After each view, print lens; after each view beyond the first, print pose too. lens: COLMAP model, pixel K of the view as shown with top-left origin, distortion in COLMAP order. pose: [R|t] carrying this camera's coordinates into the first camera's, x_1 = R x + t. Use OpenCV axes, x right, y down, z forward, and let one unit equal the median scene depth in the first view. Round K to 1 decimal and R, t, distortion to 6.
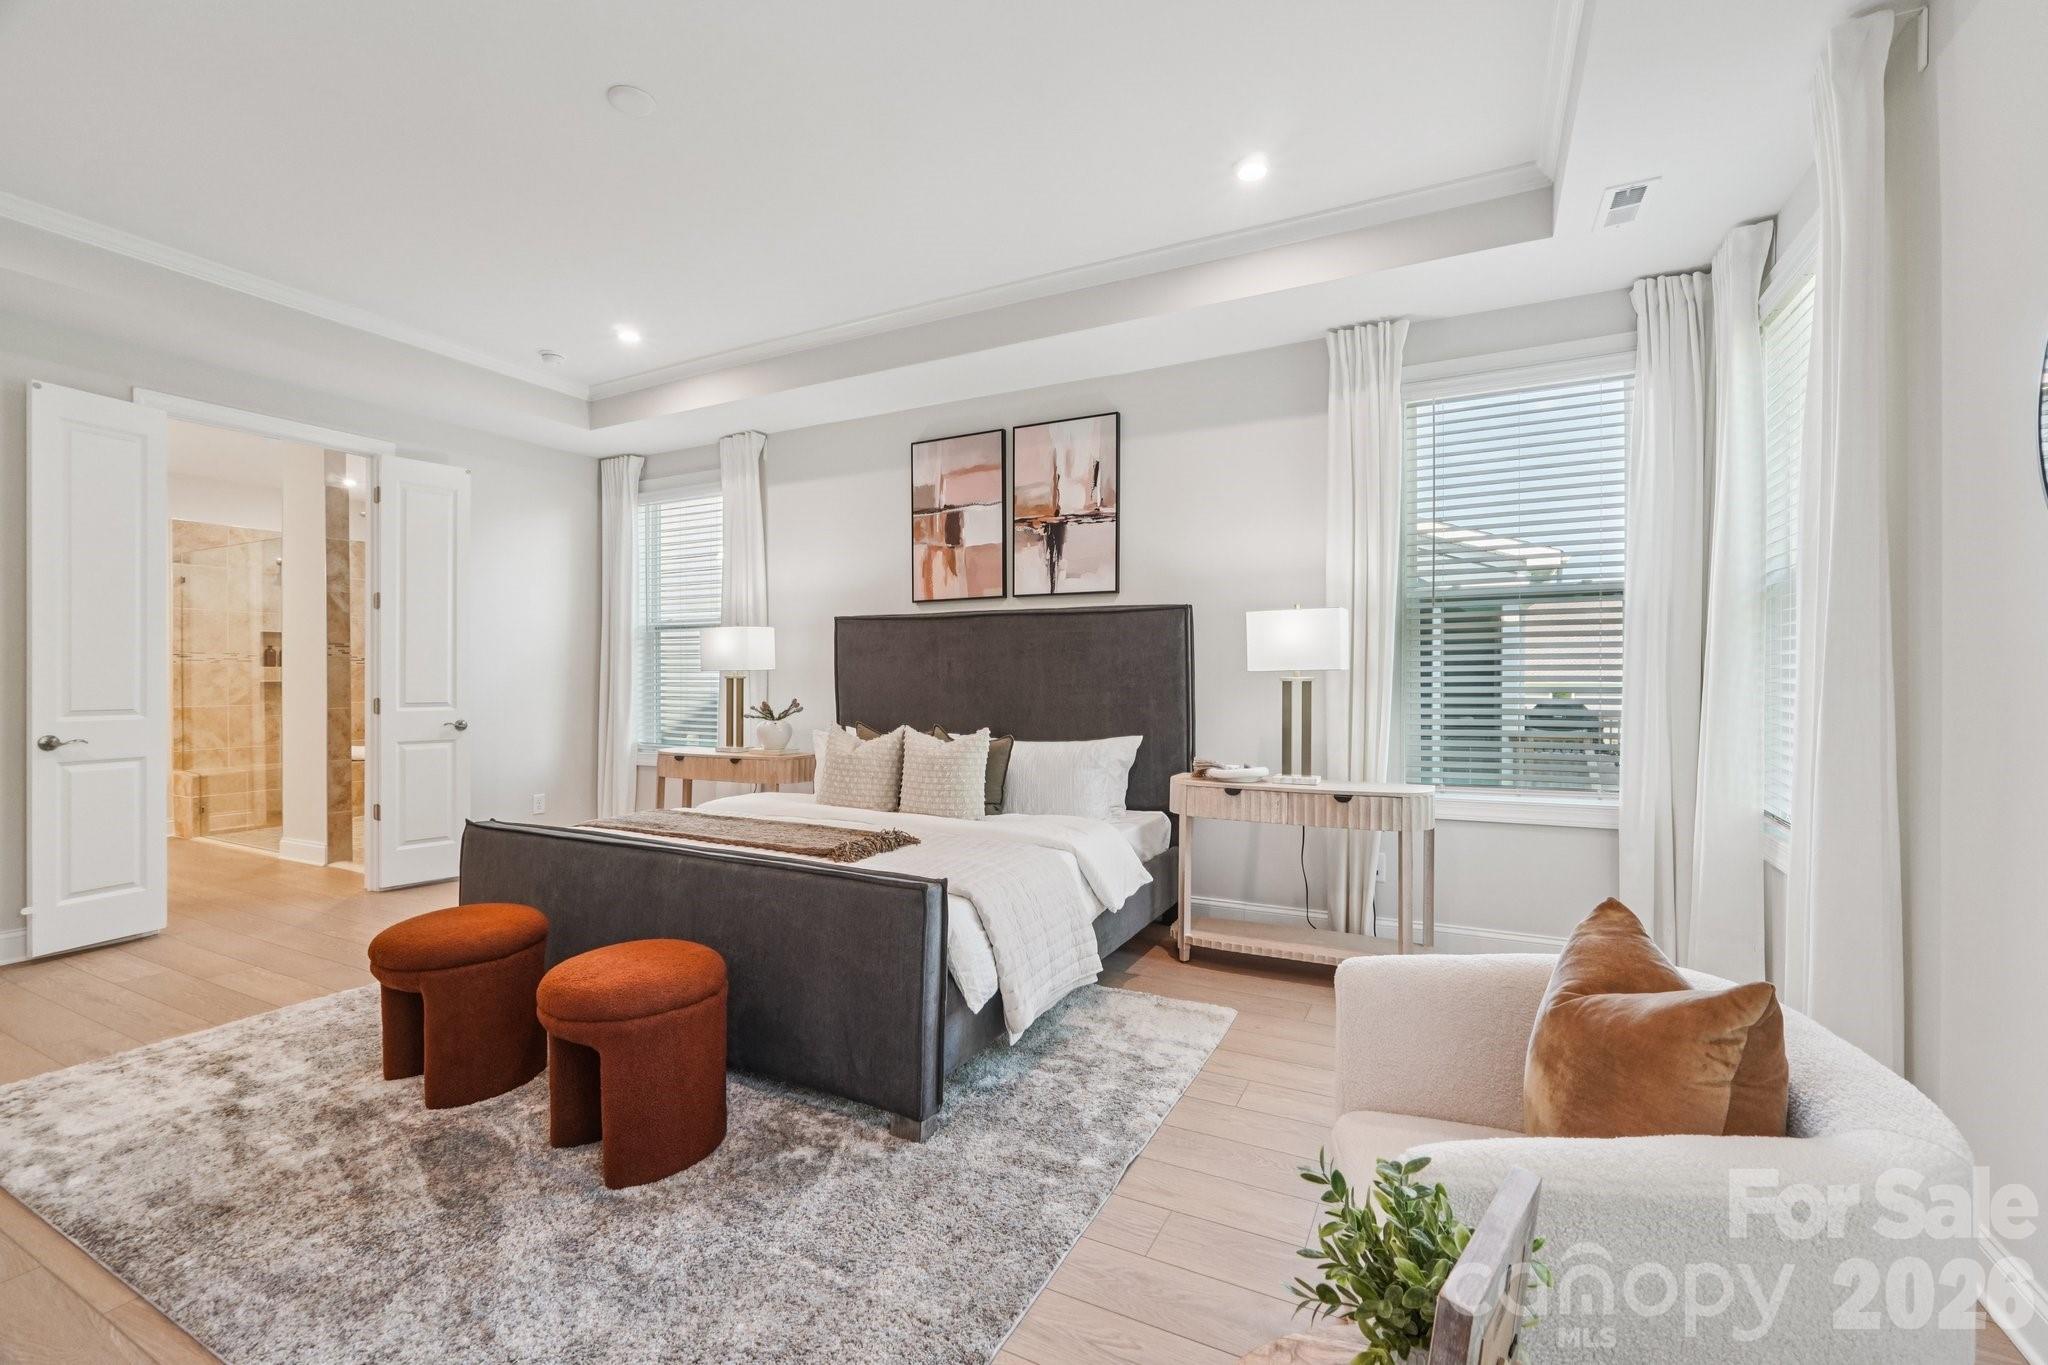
lens RADIAL K [[864.5, 0, 1016.8], [0, 864.5, 685.5], [0, 0, 1]] dist [-0.012224, 0.000388]
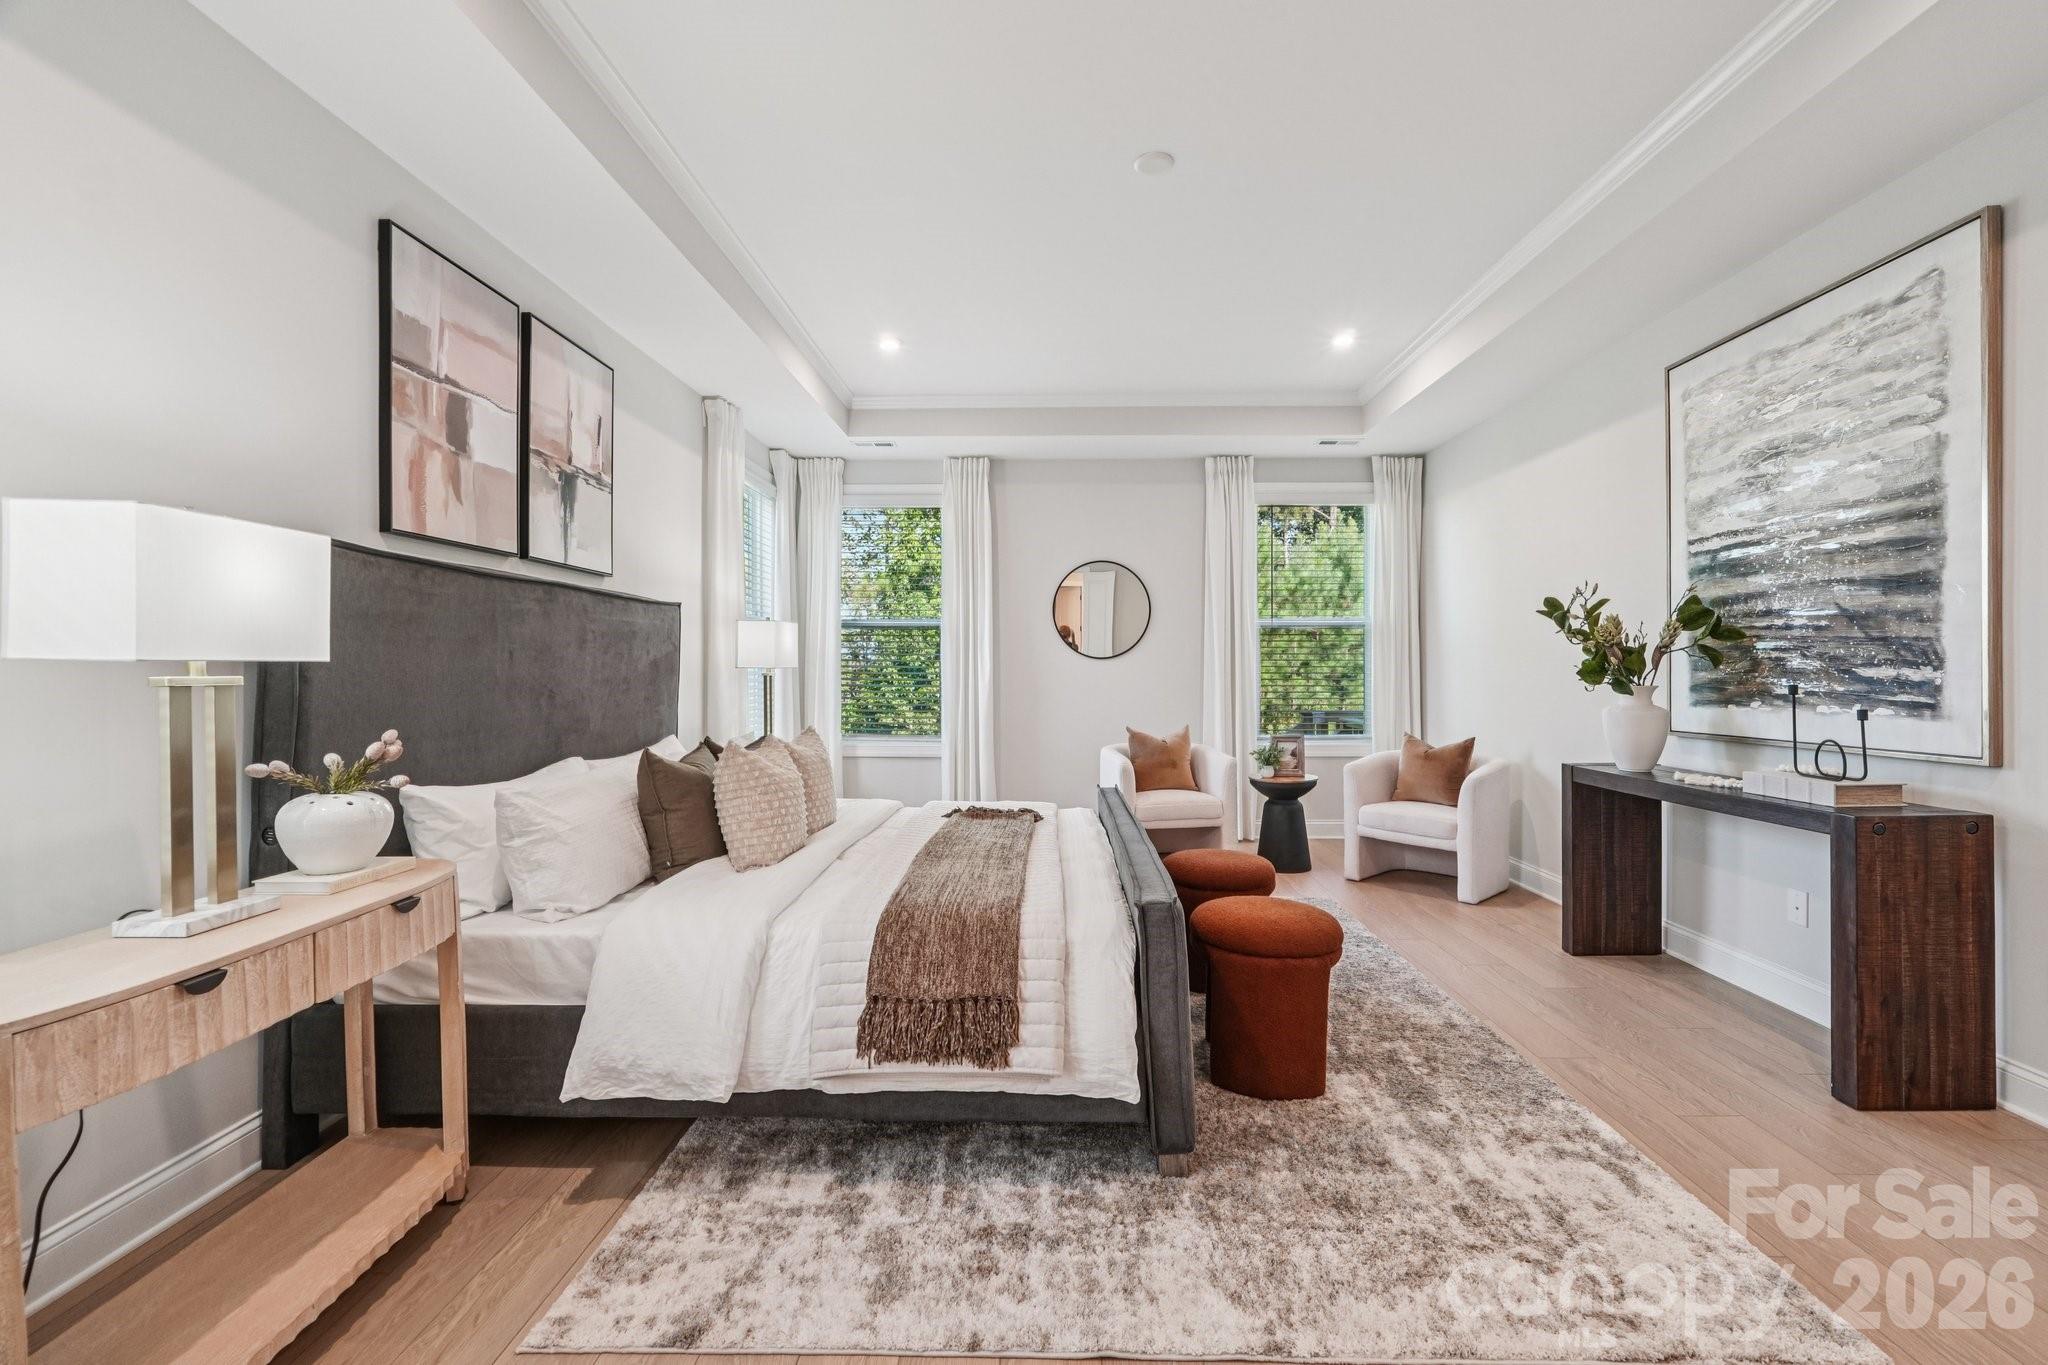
lens RADIAL K [[864.5, 0, 1027.3], [0, 864.5, 667.3], [0, 0, 1]] dist [-0.012224, 0.000388]
pose [[-0.429865, -0.002609, 0.902890, -0.766721], [-0.000357, 0.999996, 0.002720, -0.016301], [-0.902893, 0.000847, -0.429864, 0.898427]]
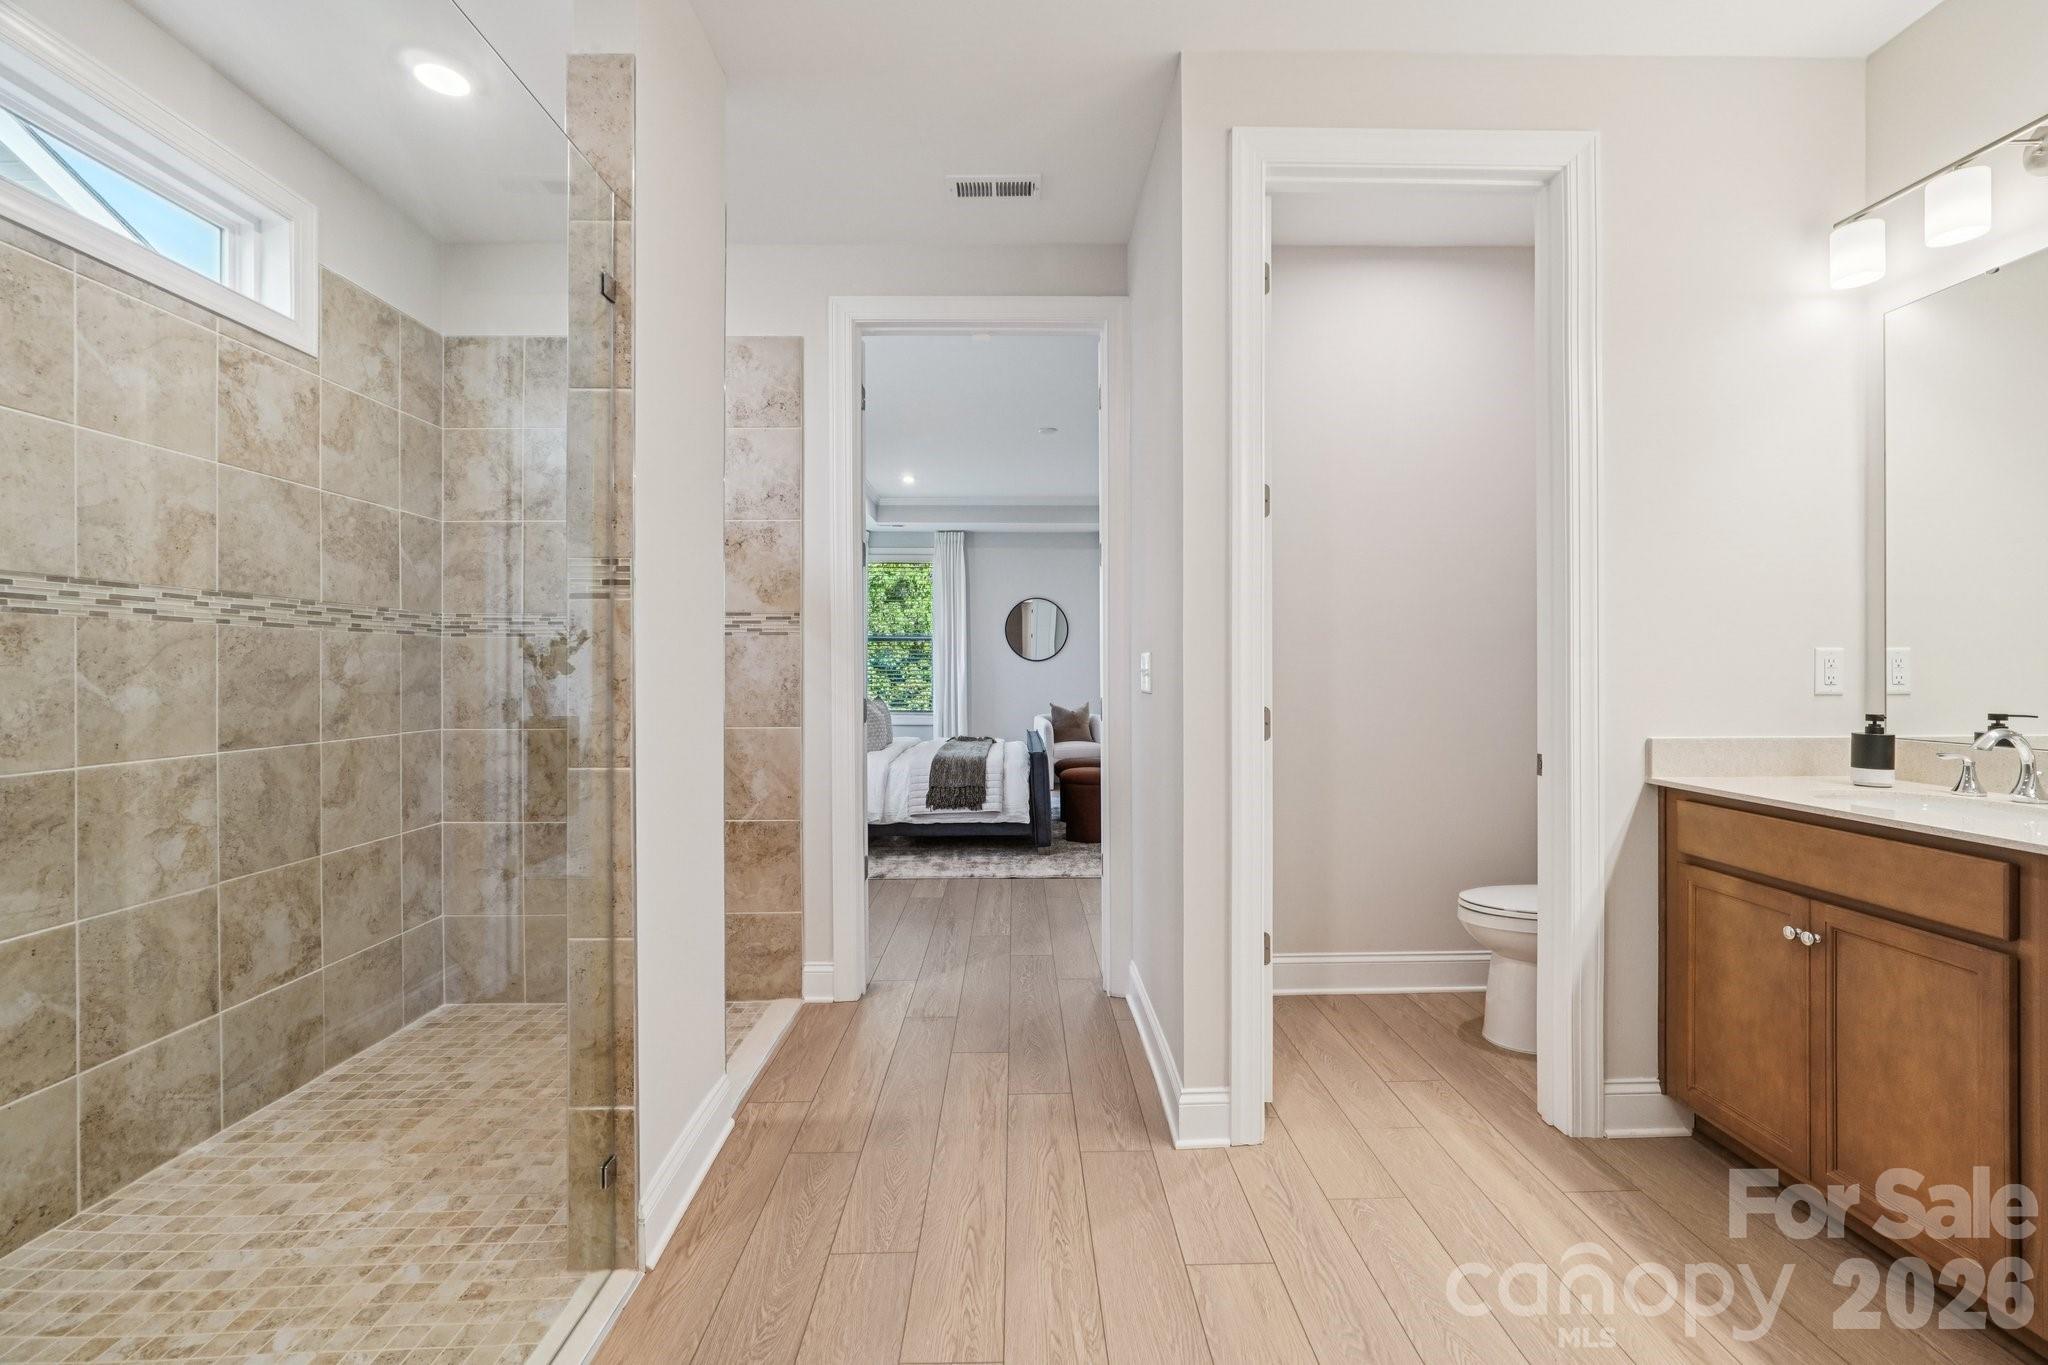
lens RADIAL K [[864.5, 0, 1025.3], [0, 864.5, 669.8], [0, 0, 1]] dist [-0.012224, 0.000388]
pose [[-0.467429, -0.003365, 0.884024, -1.673018], [-0.000520, 0.999994, 0.003531, -0.011185], [-0.884031, 0.001191, -0.467427, 1.329716]]
